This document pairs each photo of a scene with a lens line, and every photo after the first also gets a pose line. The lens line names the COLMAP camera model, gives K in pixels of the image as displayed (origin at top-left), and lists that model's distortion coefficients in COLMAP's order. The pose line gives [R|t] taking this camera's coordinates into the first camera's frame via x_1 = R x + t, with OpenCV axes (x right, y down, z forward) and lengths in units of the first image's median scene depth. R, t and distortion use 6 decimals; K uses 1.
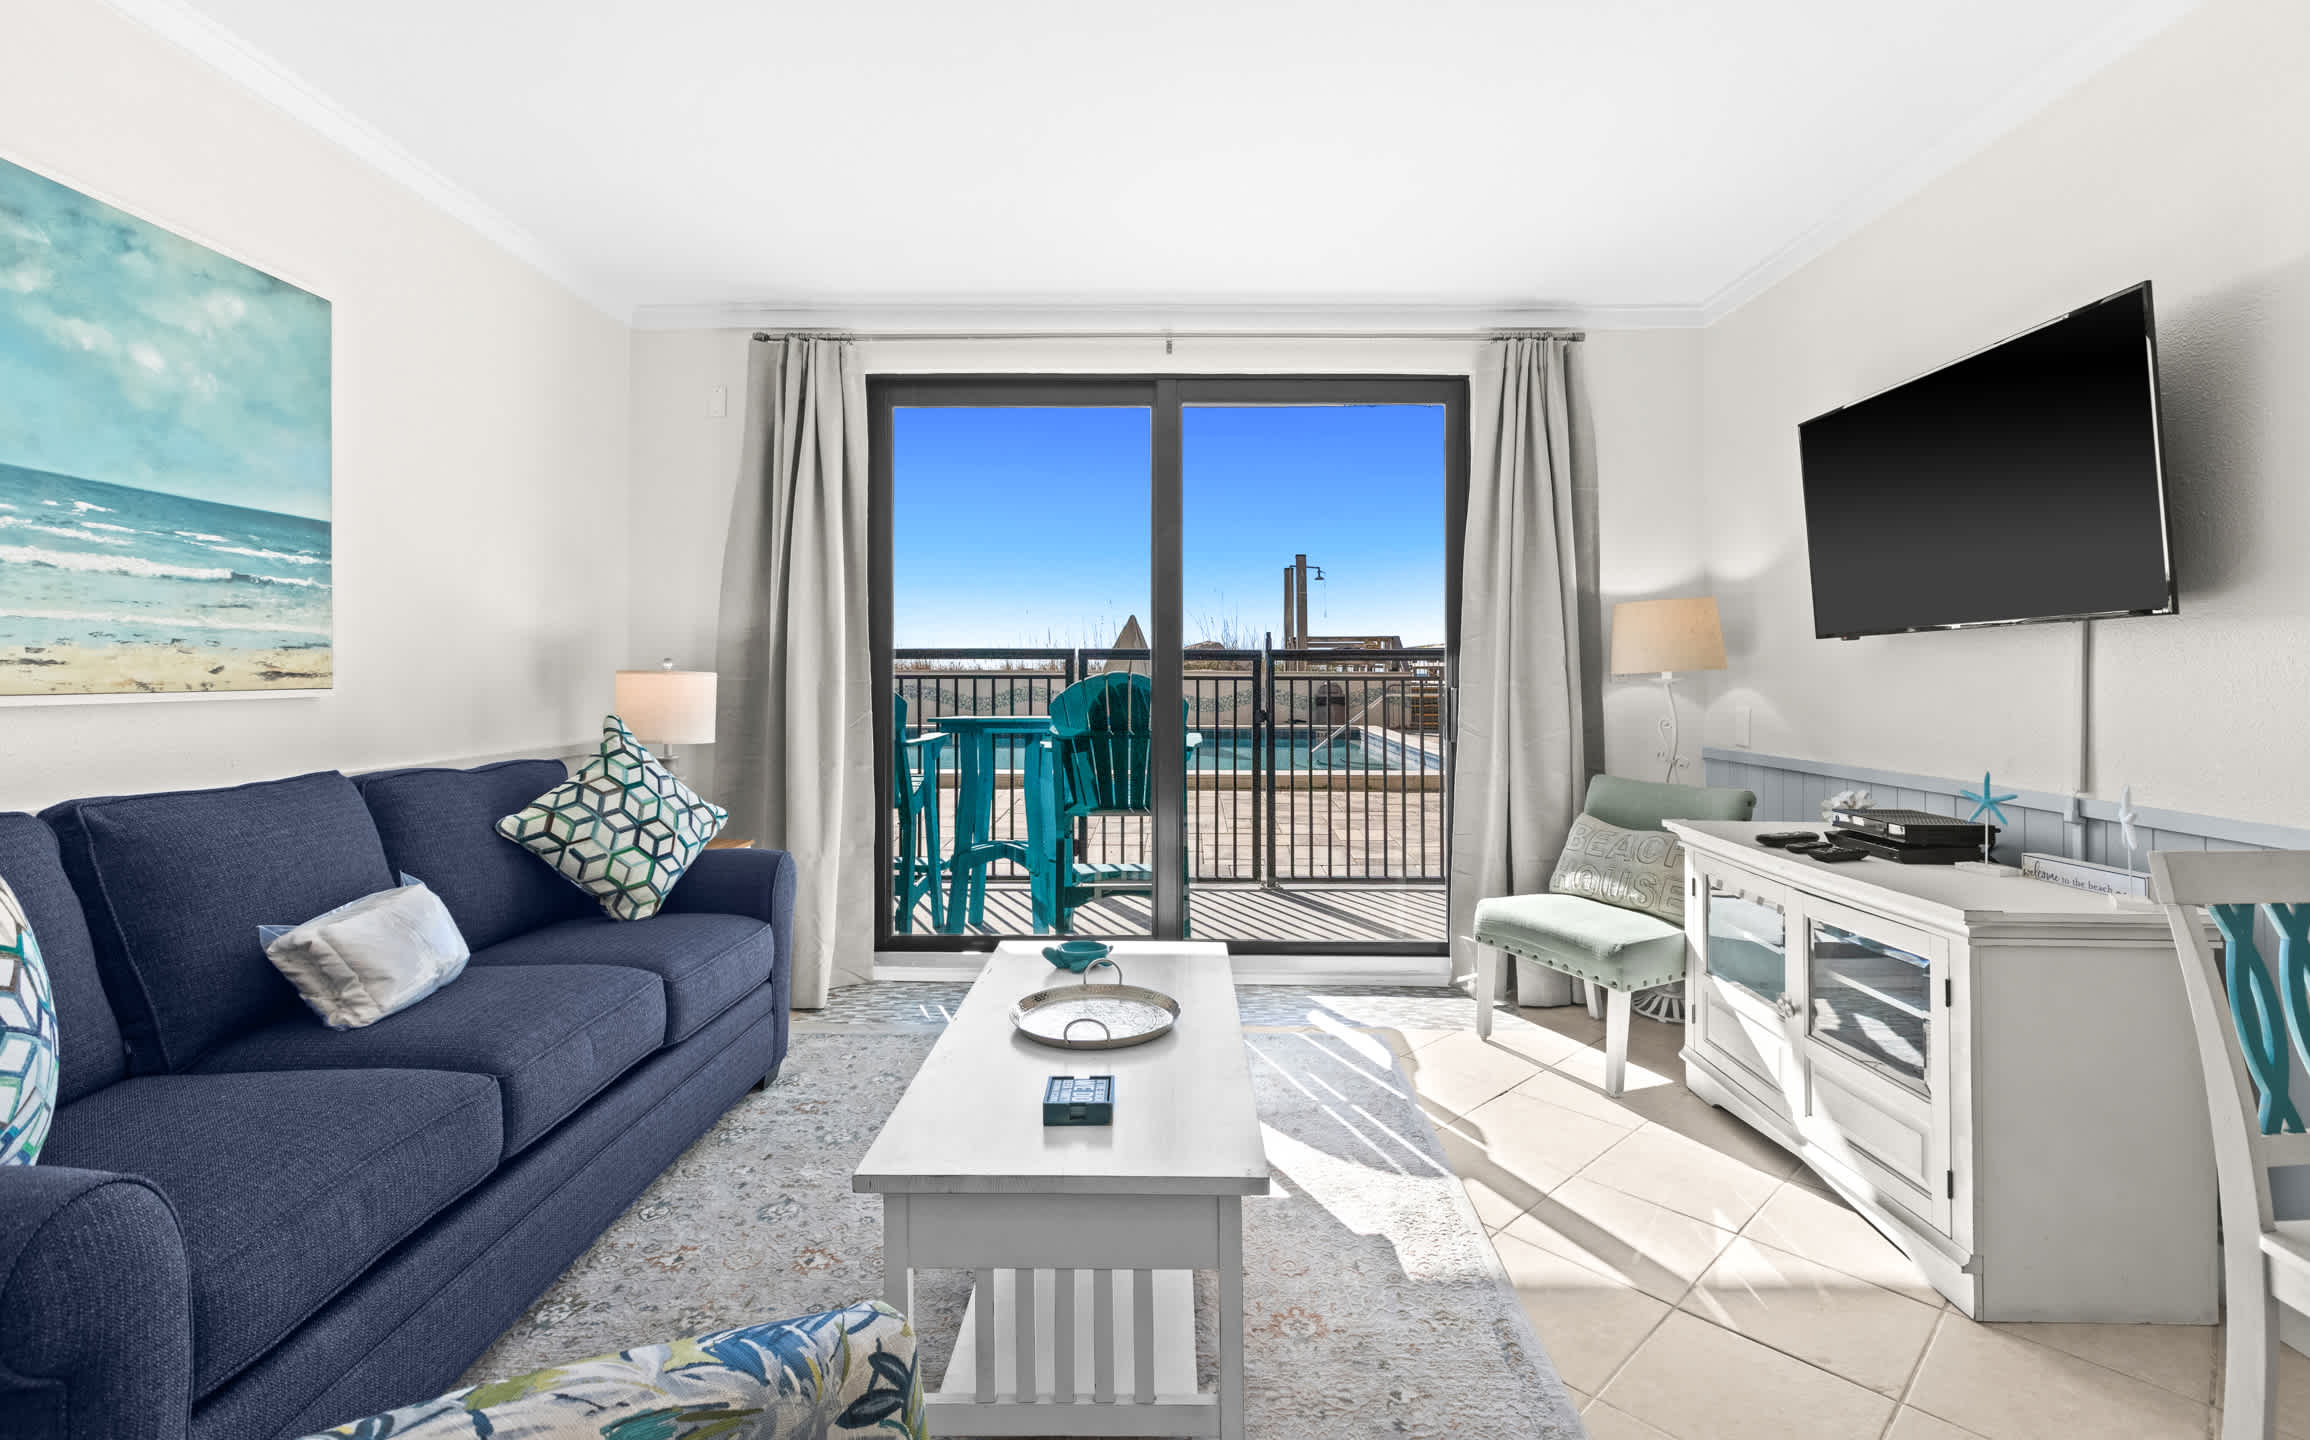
lens RADIAL K [[1006.9, 0, 1197.8], [0, 1006.9, 619.8], [0, 0, 1]] dist [0.003872, -0.001264]
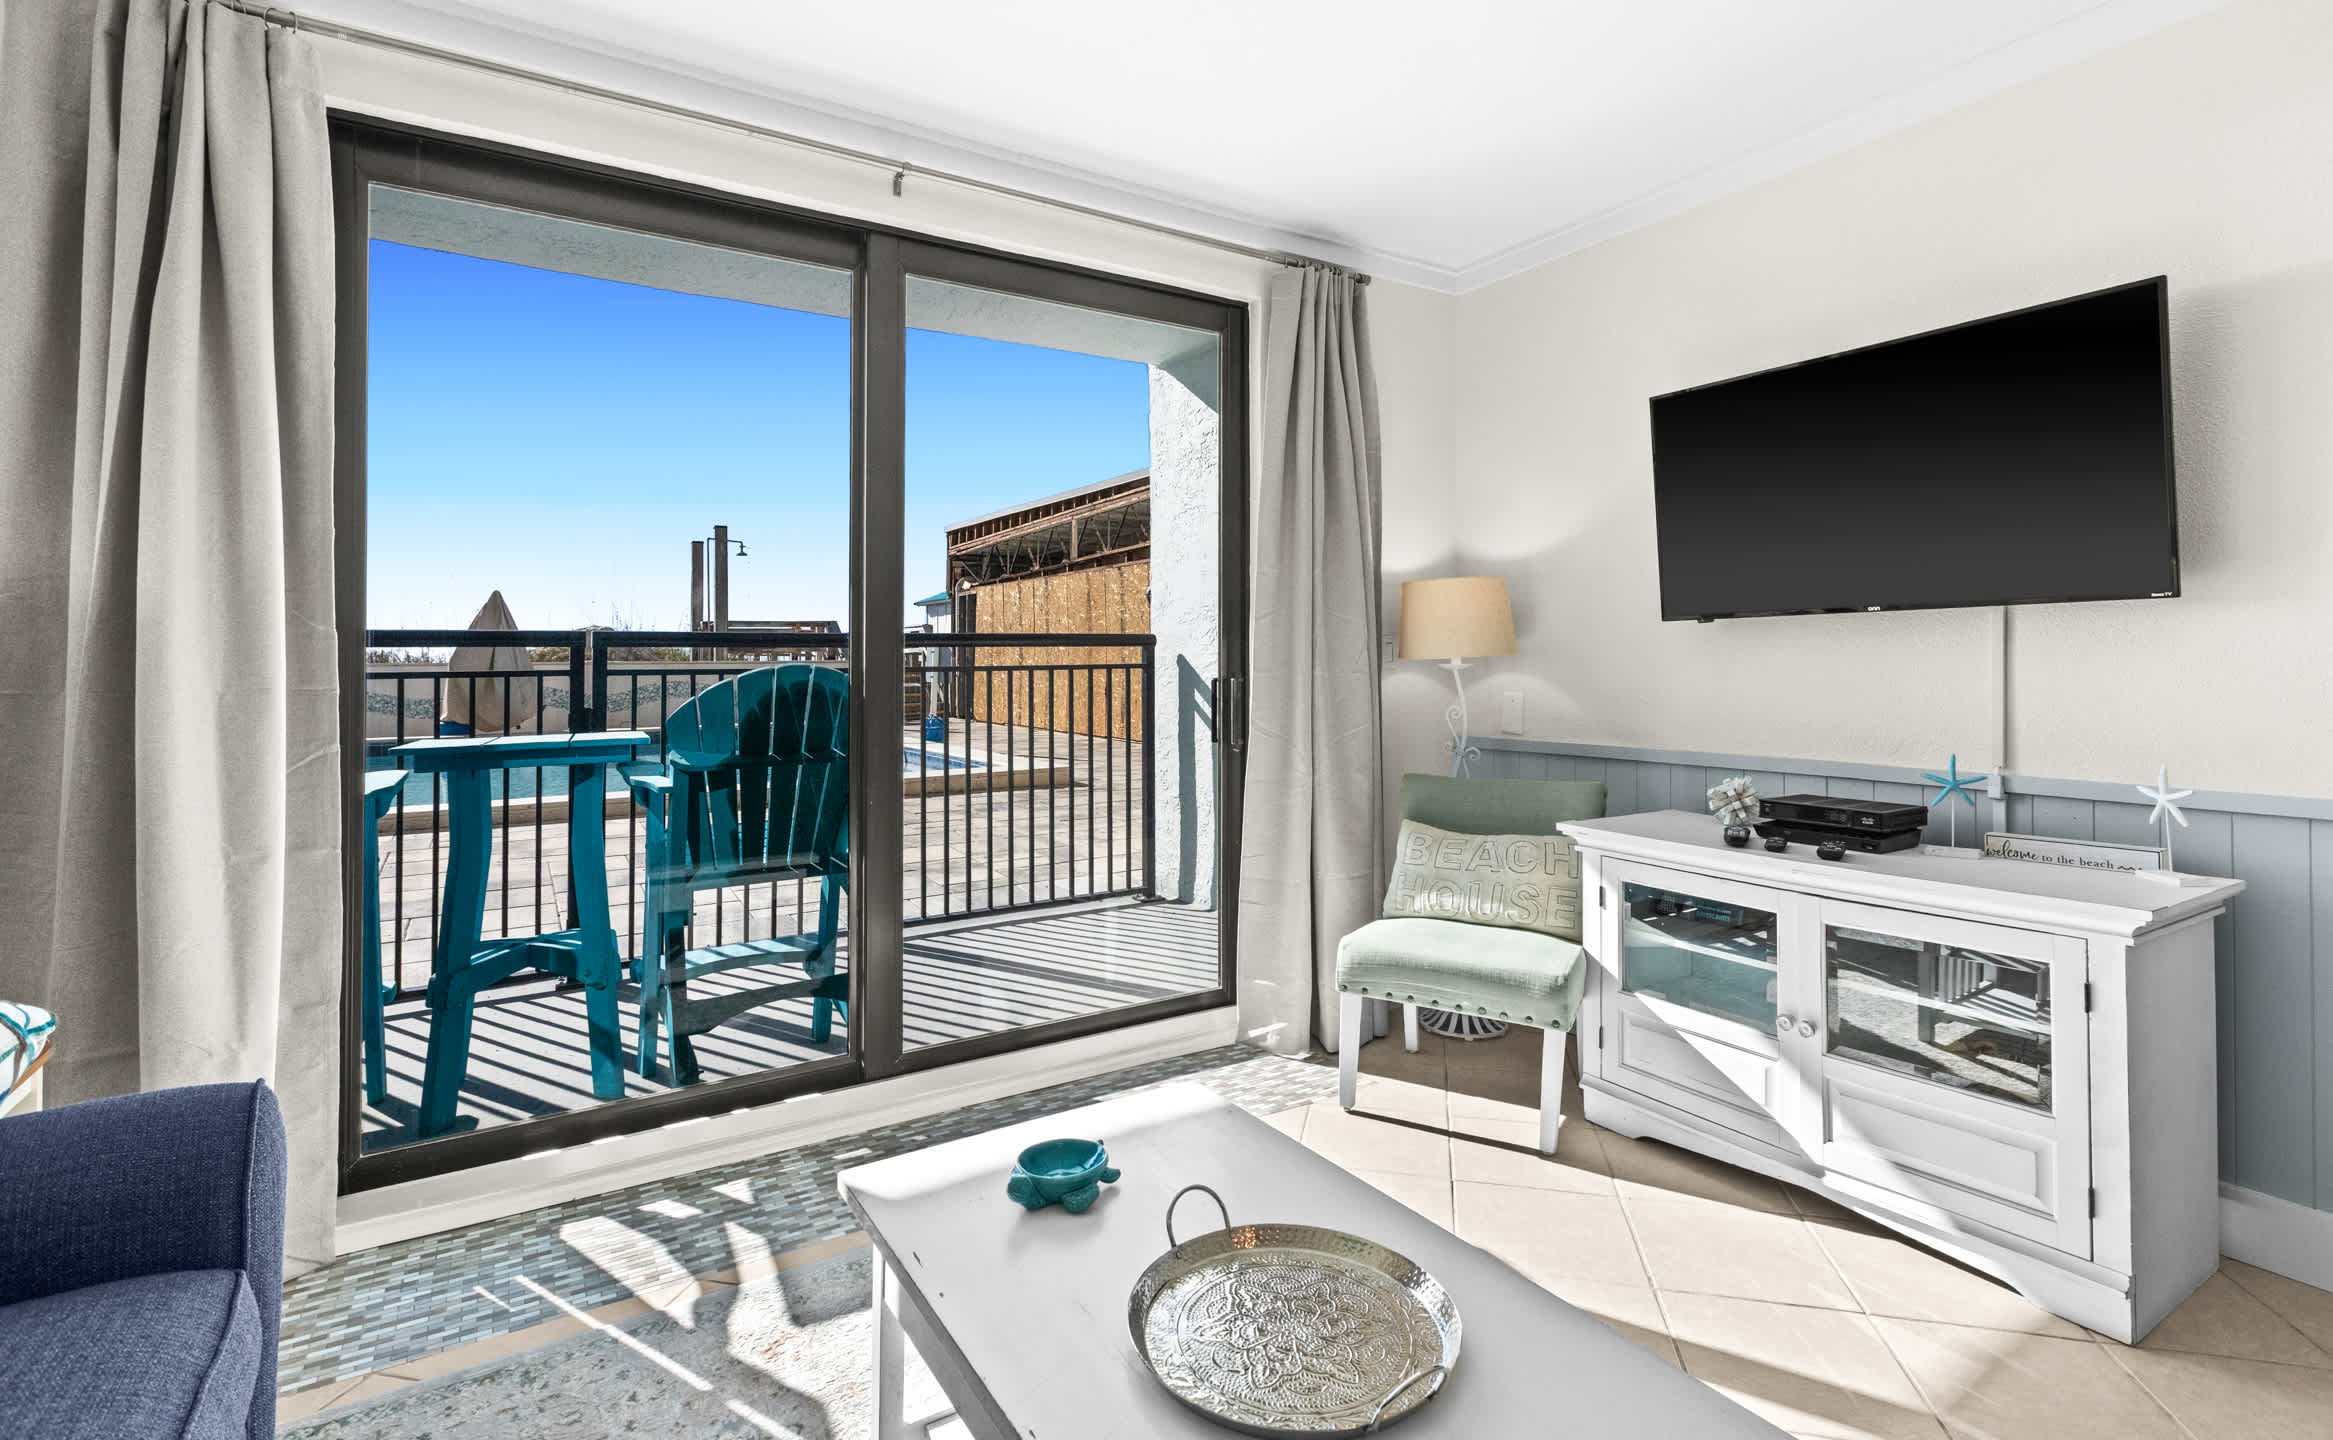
lens RADIAL K [[1034.6, 0, 1174.7], [0, 1034.6, 614.6], [0, 0, 1]] dist [0.002924, 0.000069]
pose [[0.848047, 0.012820, 0.529766, -0.317496], [-0.017310, 0.999844, 0.003514, 0.017936], [-0.529638, -0.012150, 0.848137, 0.420423]]
